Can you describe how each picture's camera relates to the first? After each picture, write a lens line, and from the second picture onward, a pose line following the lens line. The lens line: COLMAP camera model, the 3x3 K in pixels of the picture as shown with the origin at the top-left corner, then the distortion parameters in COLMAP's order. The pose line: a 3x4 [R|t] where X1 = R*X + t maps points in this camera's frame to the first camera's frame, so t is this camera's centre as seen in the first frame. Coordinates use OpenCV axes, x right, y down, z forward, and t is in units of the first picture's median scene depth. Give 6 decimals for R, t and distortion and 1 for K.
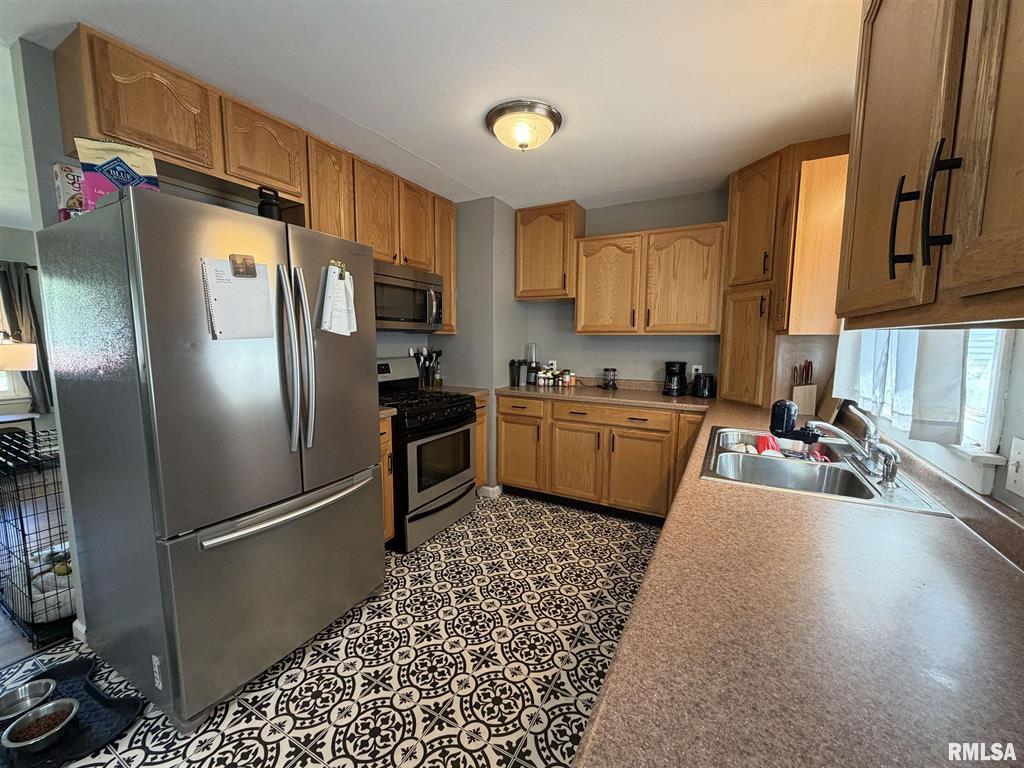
lens RADIAL K [[408.3, 0, 511.1], [0, 408.3, 385.3], [0, 0, 1]] dist [0.000084, 0.000102]
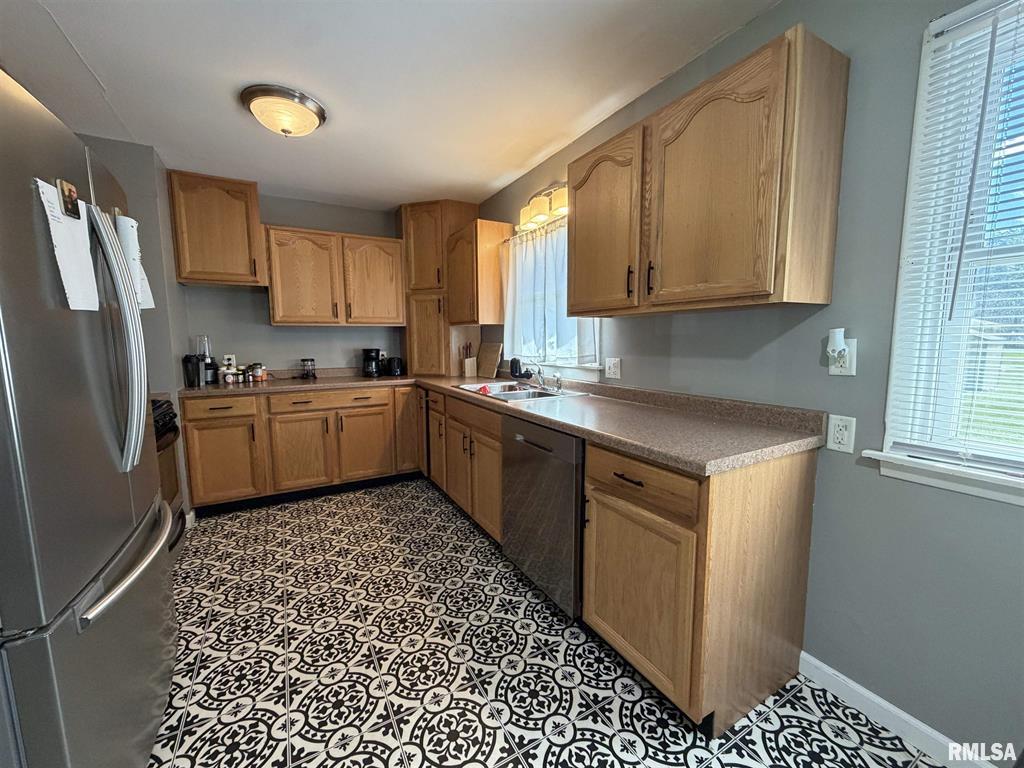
lens RADIAL K [[408.3, 0, 513.9], [0, 408.3, 384.5], [0, 0, 1]] dist [0.000084, 0.000102]
pose [[0.527646, -0.106363, 0.842779, -0.397076], [0.108013, 0.992478, 0.057631, 0.022693], [-0.842569, 0.060622, 0.535165, 0.017833]]
